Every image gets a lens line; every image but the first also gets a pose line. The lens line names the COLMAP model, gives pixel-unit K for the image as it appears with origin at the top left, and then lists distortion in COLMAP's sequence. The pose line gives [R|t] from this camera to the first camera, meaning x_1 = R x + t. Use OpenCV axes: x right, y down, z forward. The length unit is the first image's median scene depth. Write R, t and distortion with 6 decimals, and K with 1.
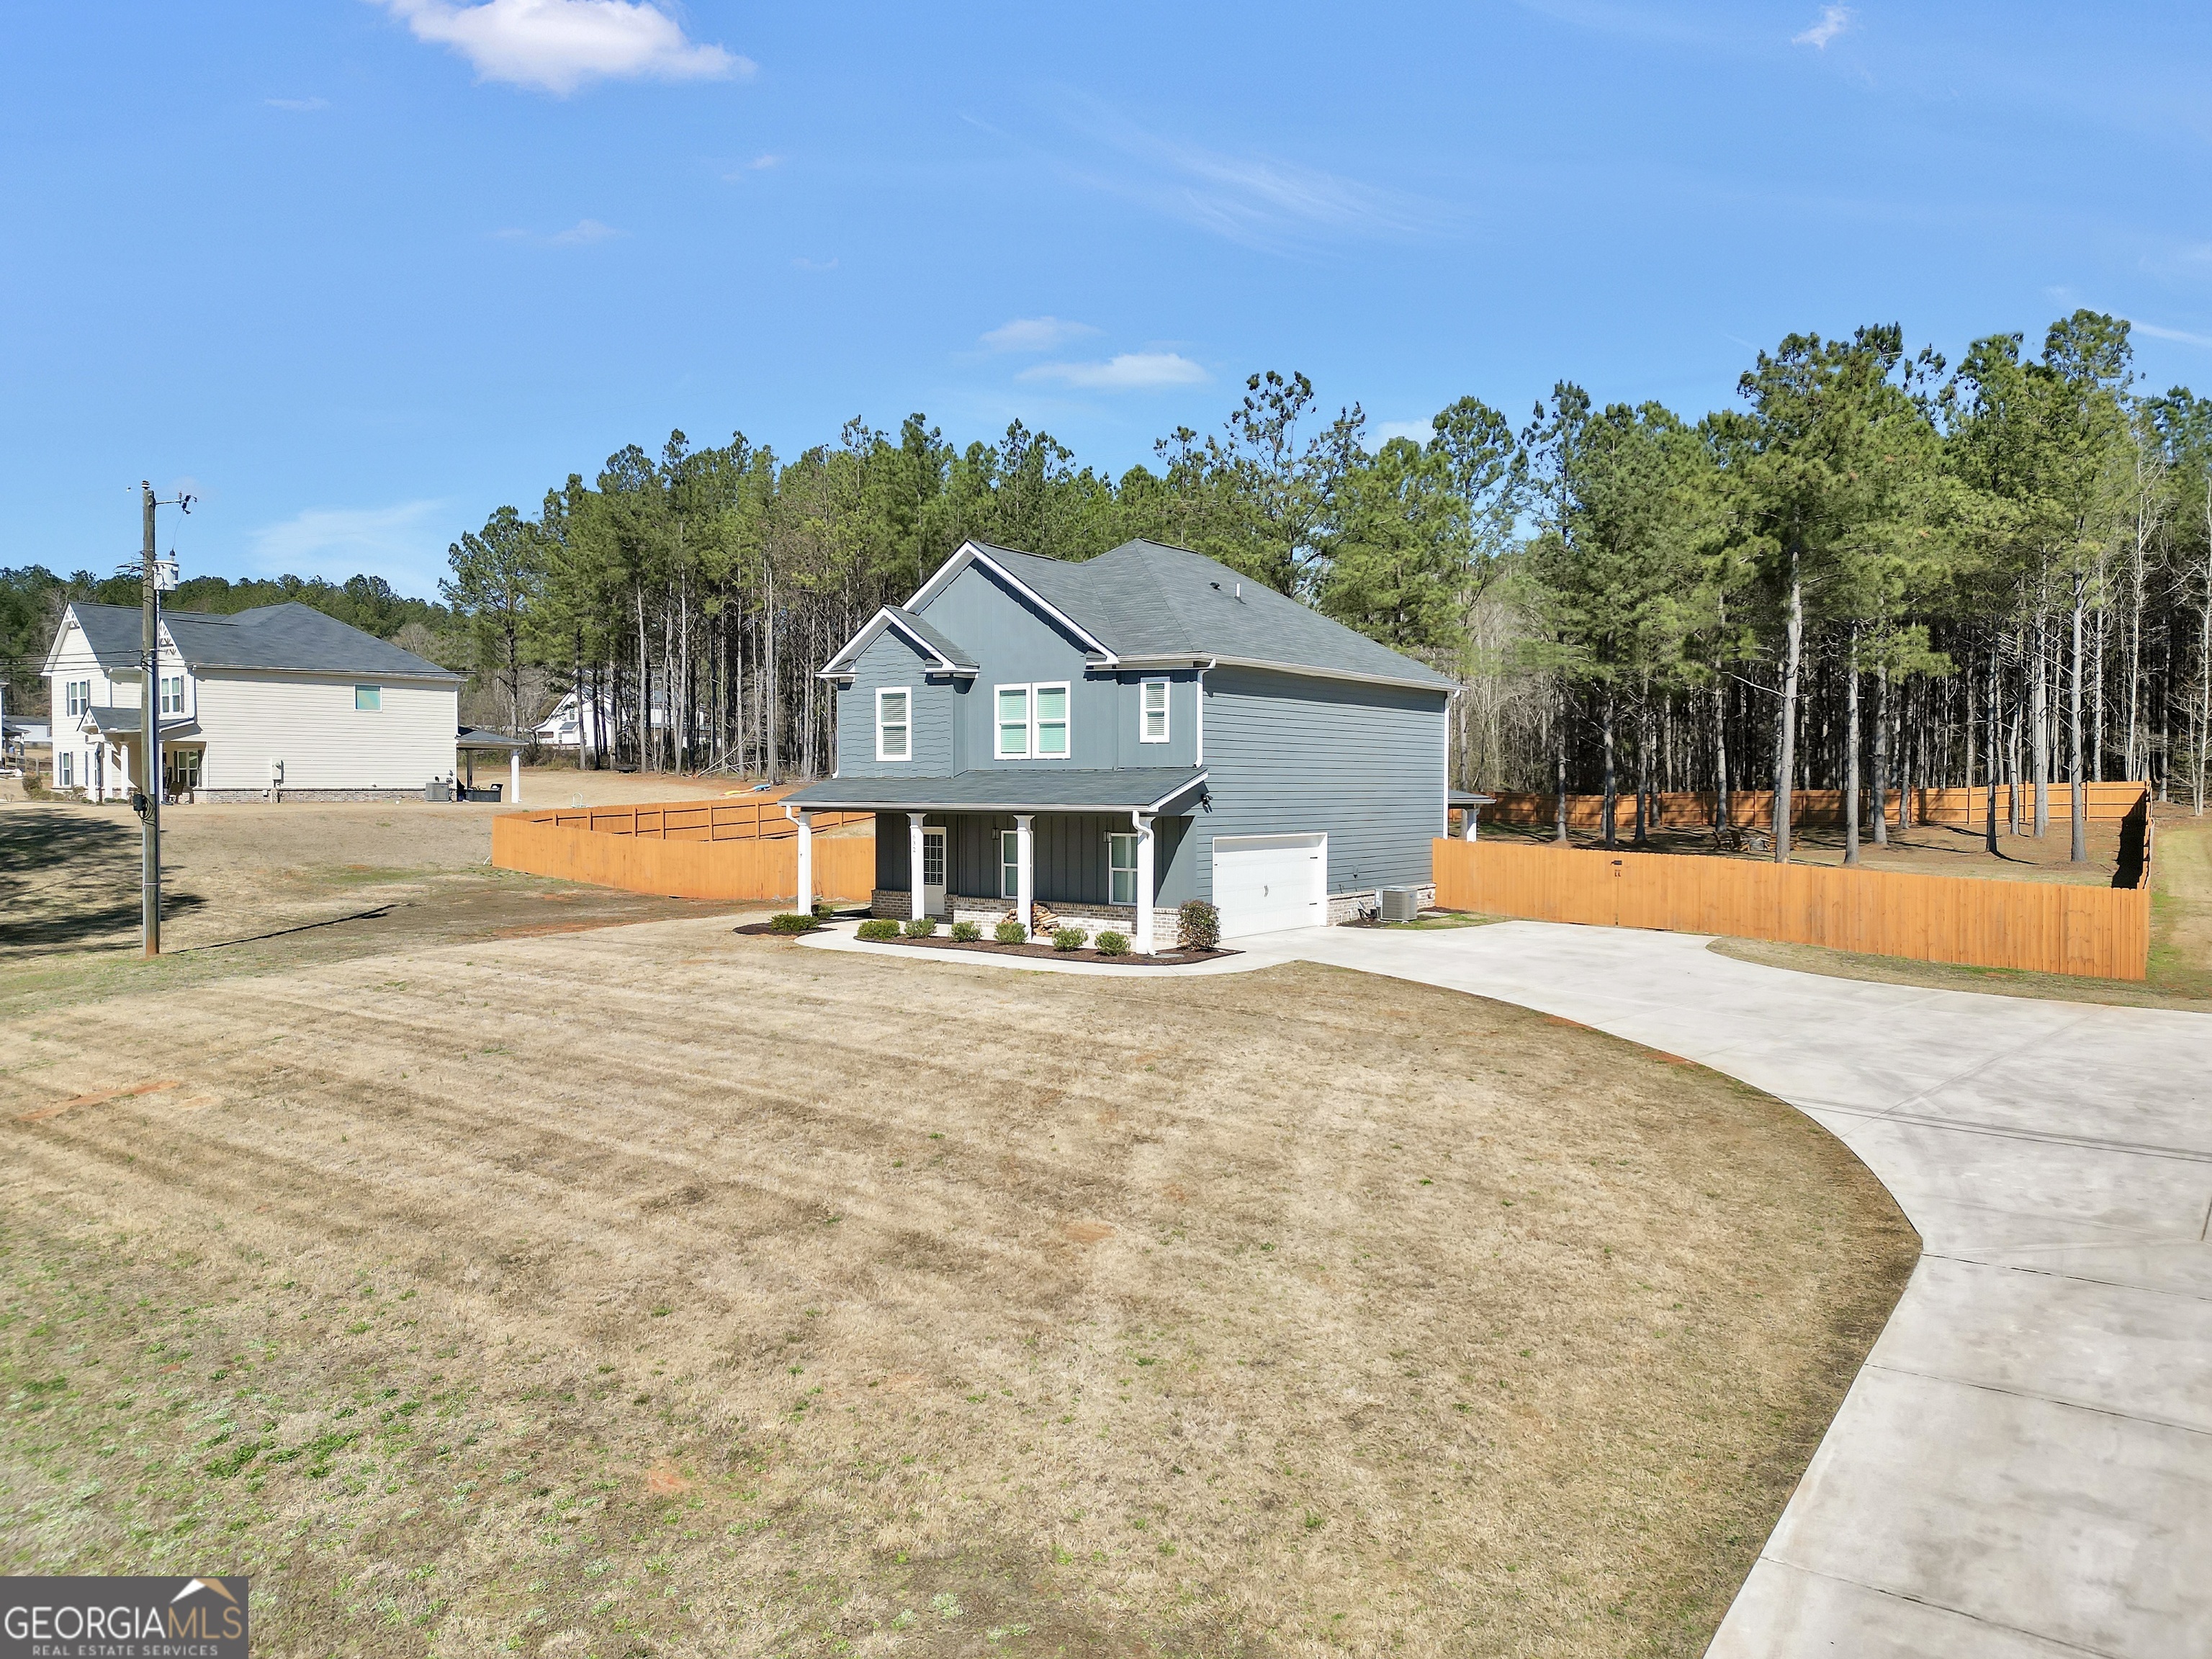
lens RADIAL K [[1526.6, 0, 1104.0], [0, 1526.6, 823.2], [0, 0, 1]] dist [0.091107, -0.082187]
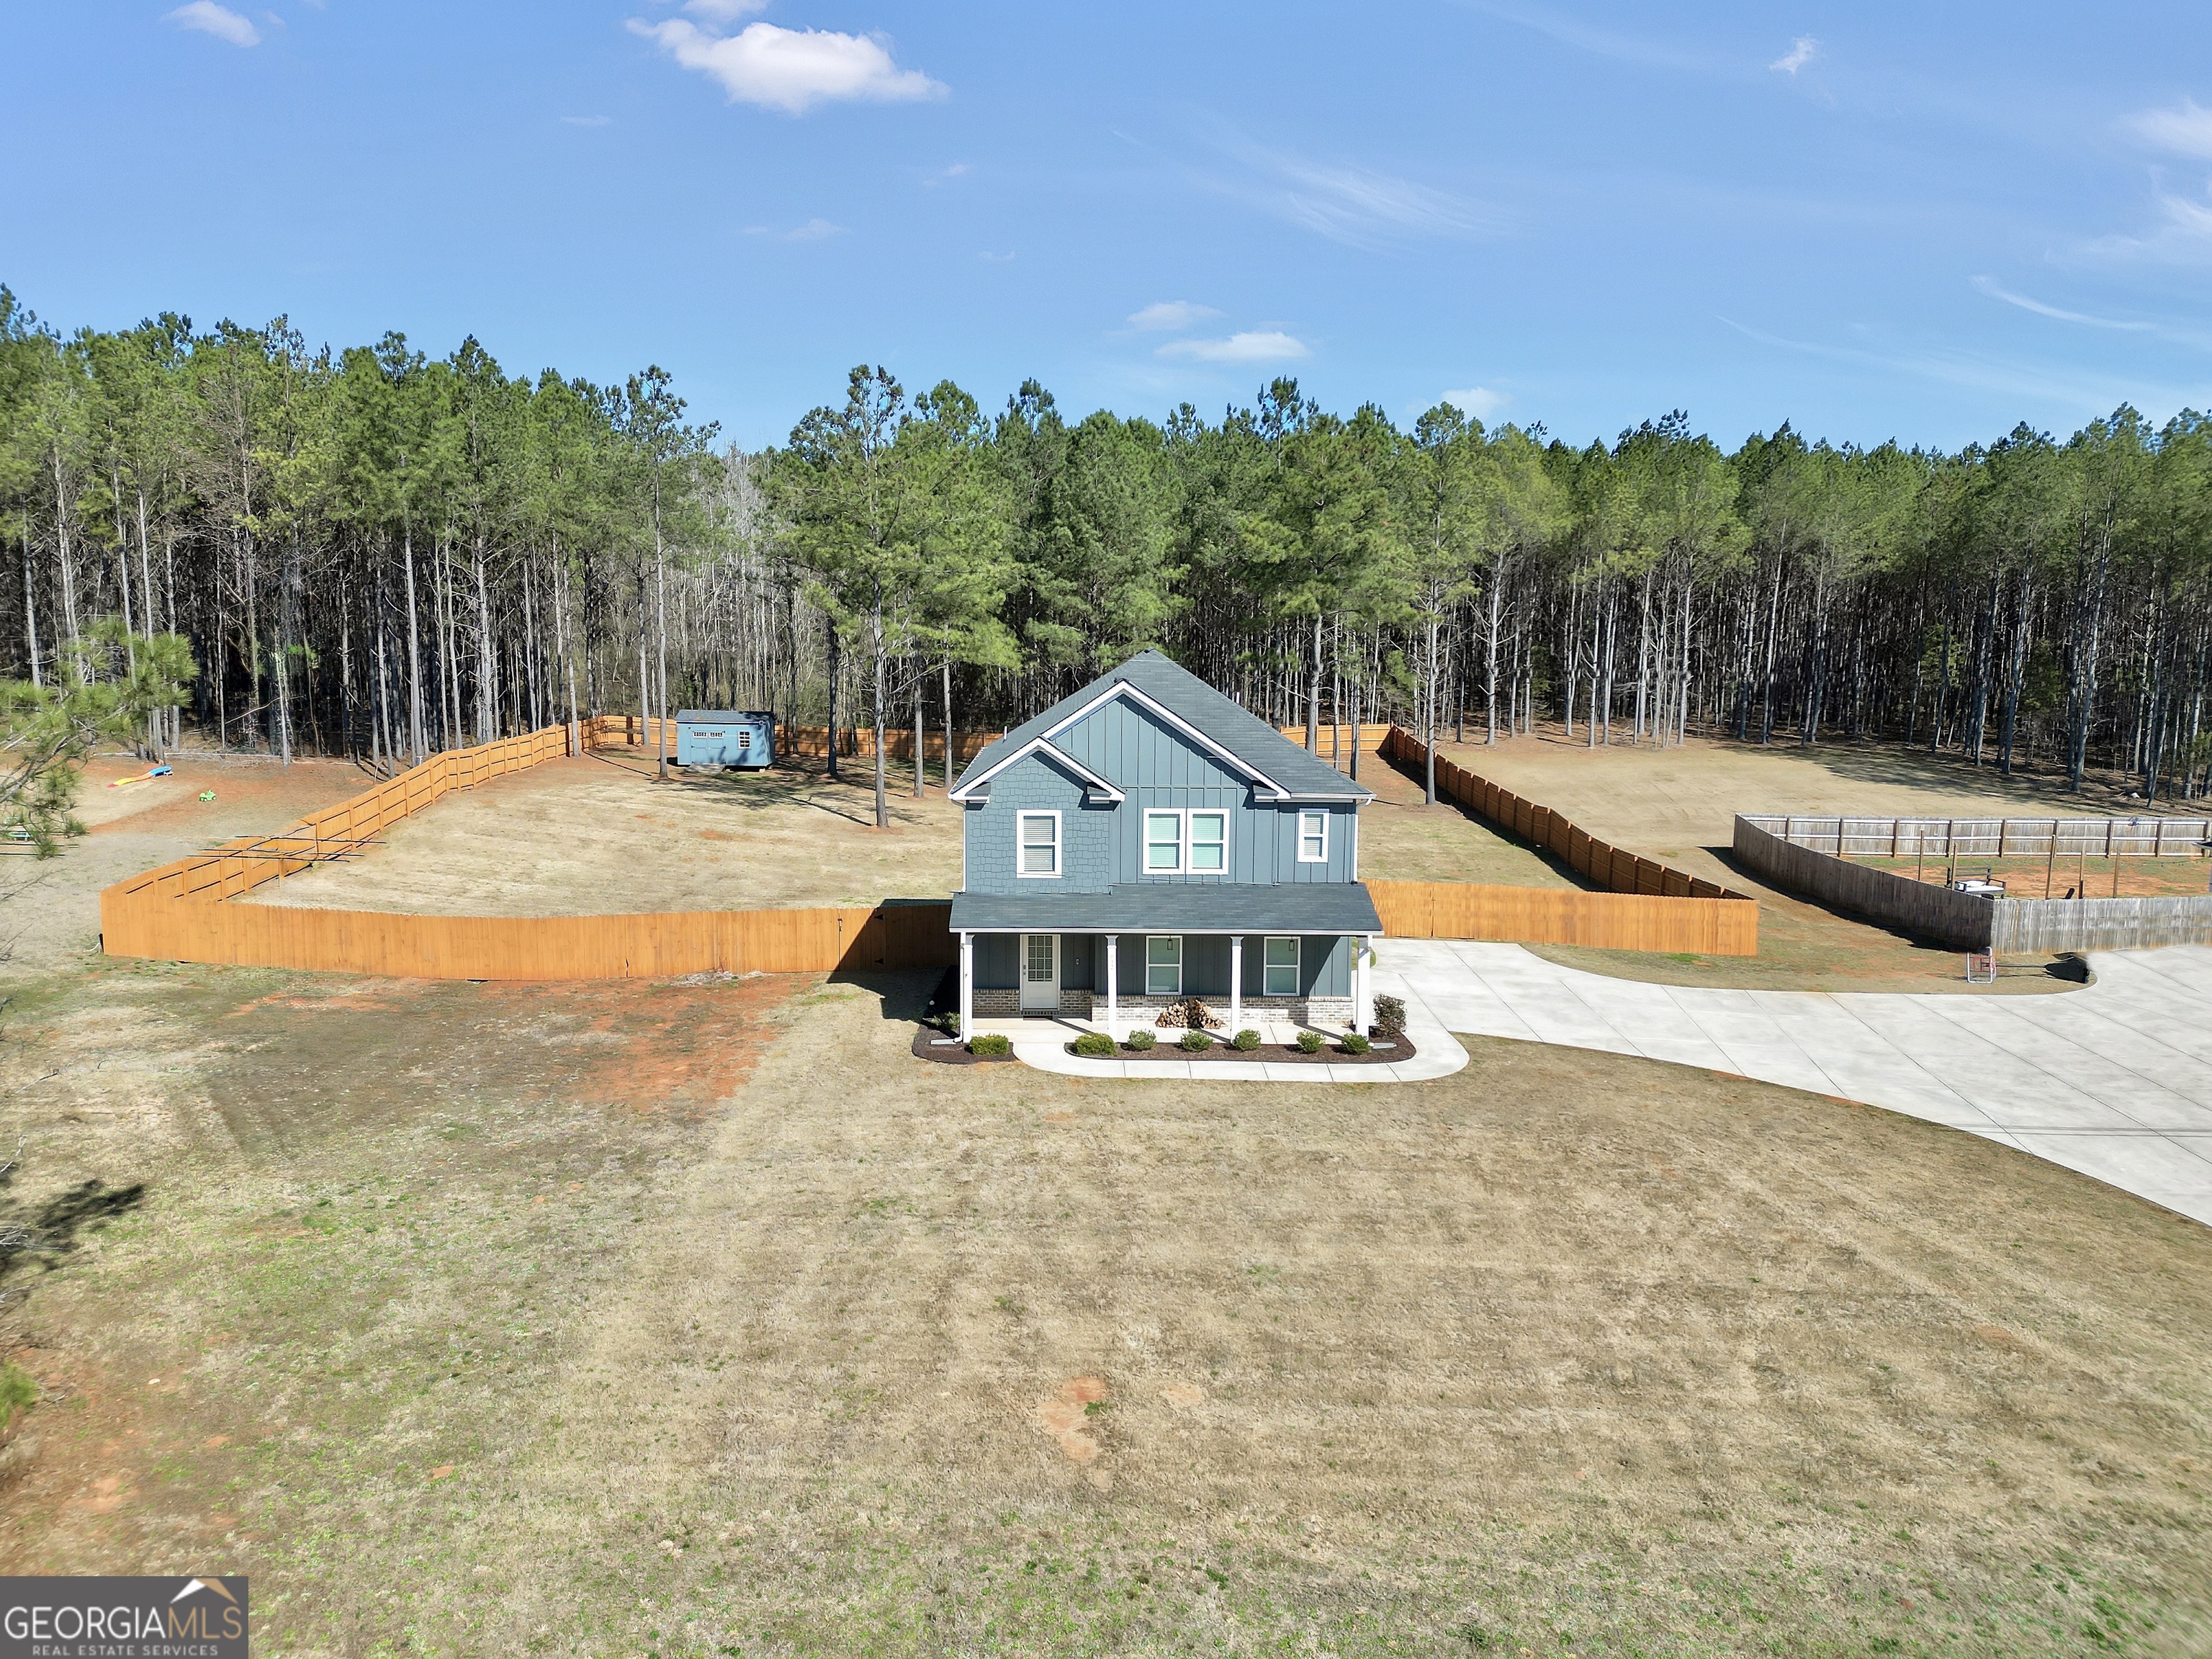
lens RADIAL K [[1526.6, 0, 1104.0], [0, 1526.6, 823.2], [0, 0, 1]] dist [0.091107, -0.082187]
pose [[0.803382, -0.075266, 0.590688, -0.730159], [0.010194, 0.993573, 0.112737, -0.199086], [-0.595376, -0.084549, 0.798986, 0.122369]]
